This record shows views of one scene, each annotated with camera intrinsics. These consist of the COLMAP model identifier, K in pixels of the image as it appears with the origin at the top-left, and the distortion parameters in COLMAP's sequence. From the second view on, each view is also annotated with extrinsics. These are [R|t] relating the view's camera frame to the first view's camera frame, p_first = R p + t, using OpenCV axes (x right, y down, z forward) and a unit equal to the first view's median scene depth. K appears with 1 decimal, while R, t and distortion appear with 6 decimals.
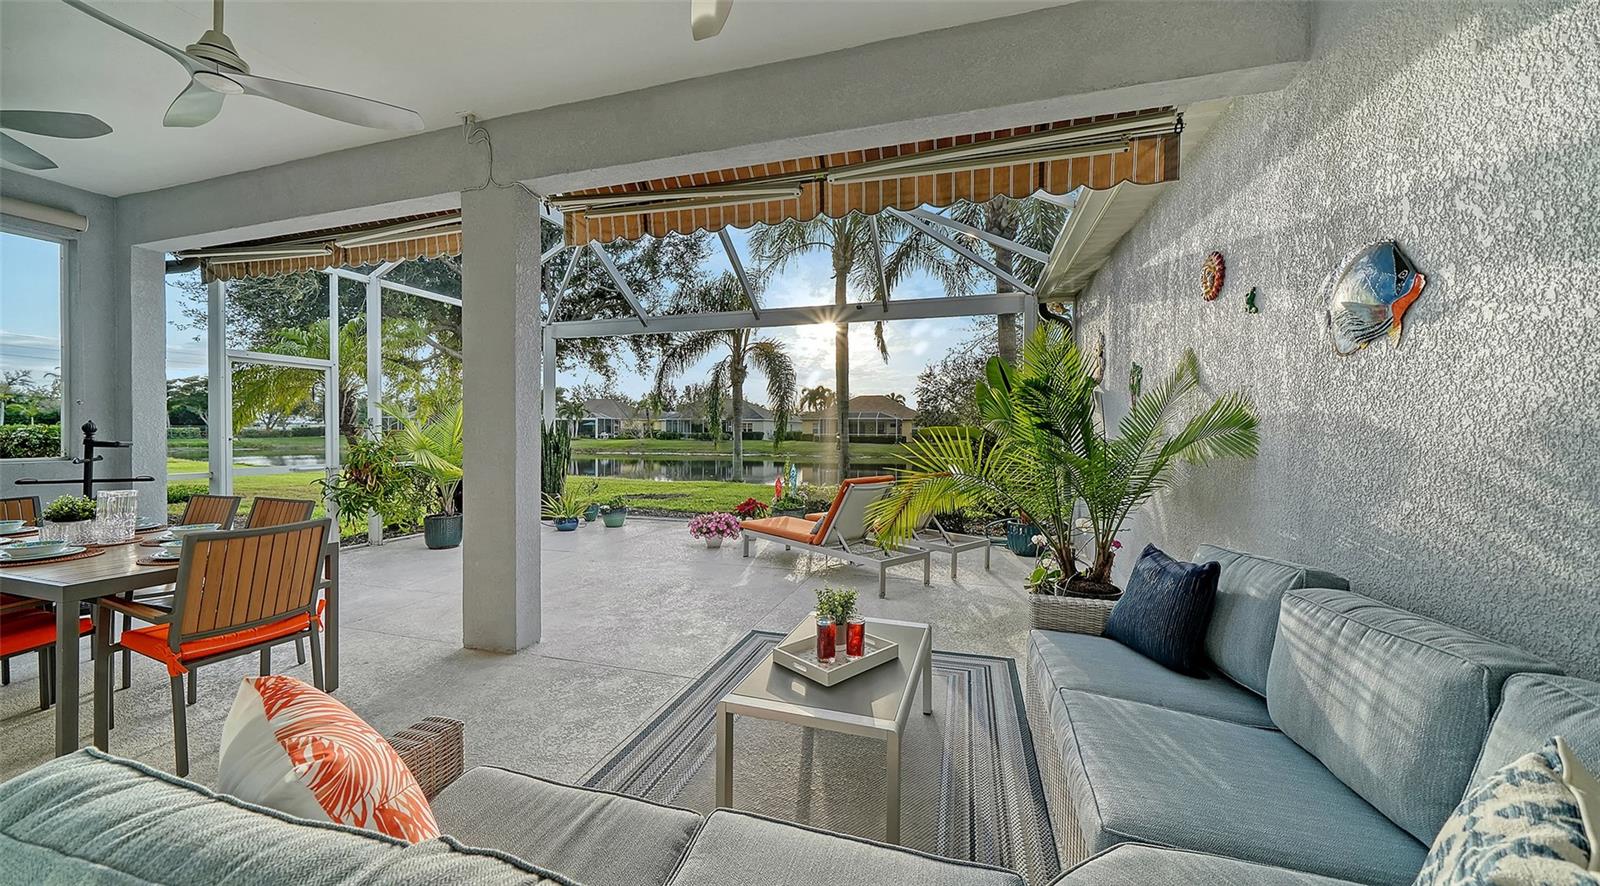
lens RADIAL K [[560.2, 0, 800.0], [0, 560.2, 443.0], [0, 0, 1]] dist [0.000373, 0.000026]
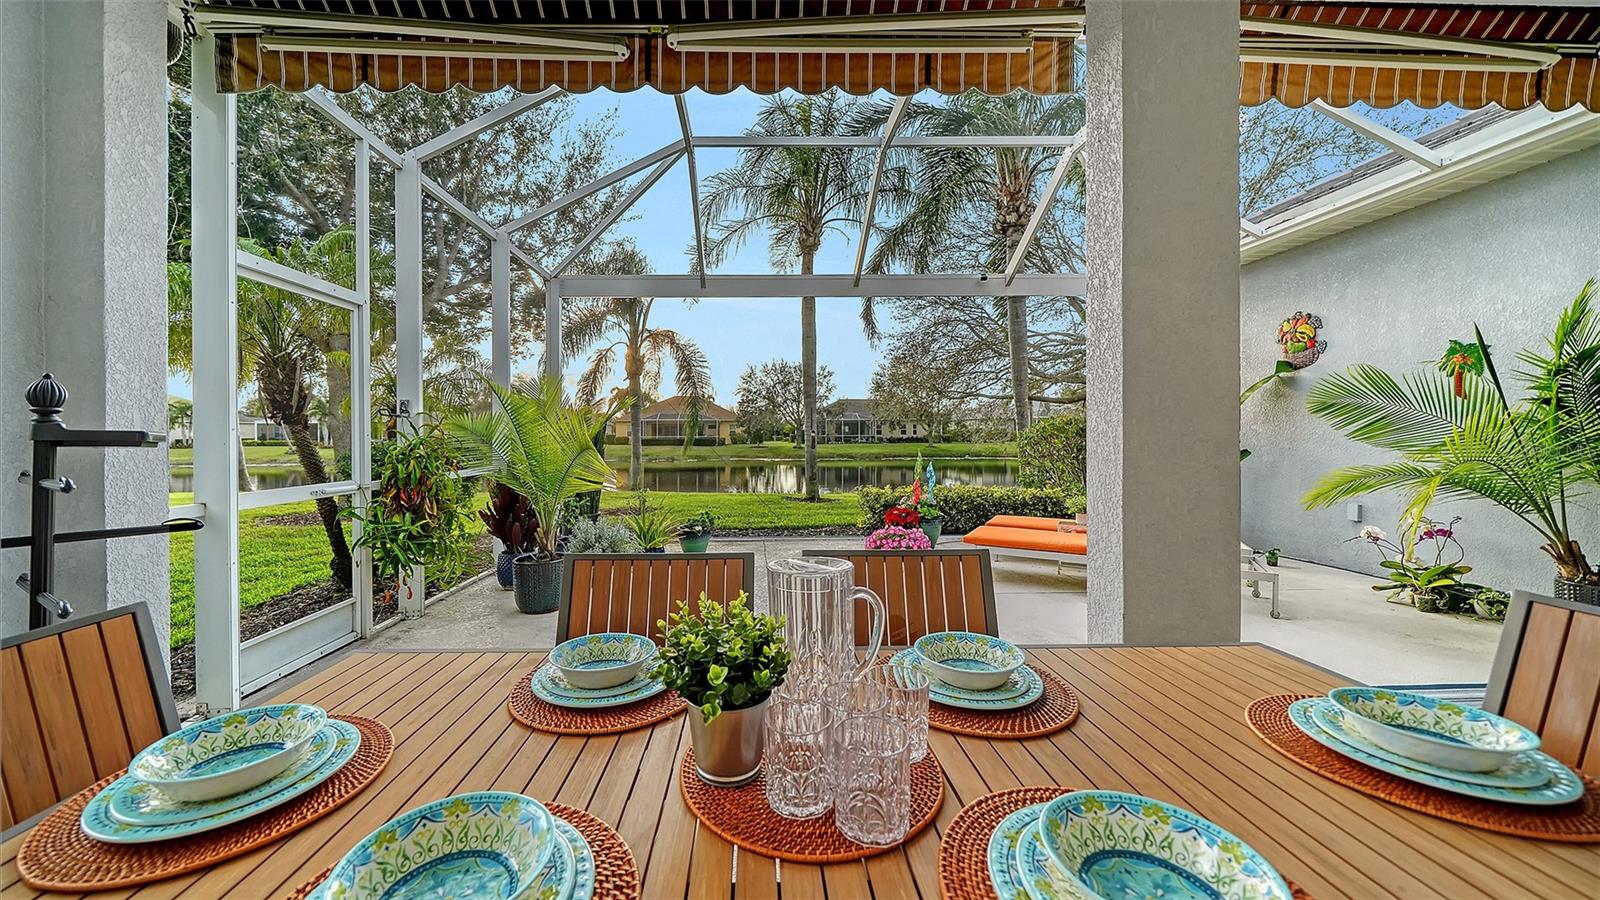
lens RADIAL K [[571.0, 0, 762.5], [0, 571.0, 455.8], [0, 0, 1]] dist [0.000212, 0.000014]
pose [[0.952478, -0.021720, 0.303833, -0.973049], [0.016567, 0.999672, 0.019527, 0.012336], [-0.304158, -0.013565, 0.952525, 0.513718]]
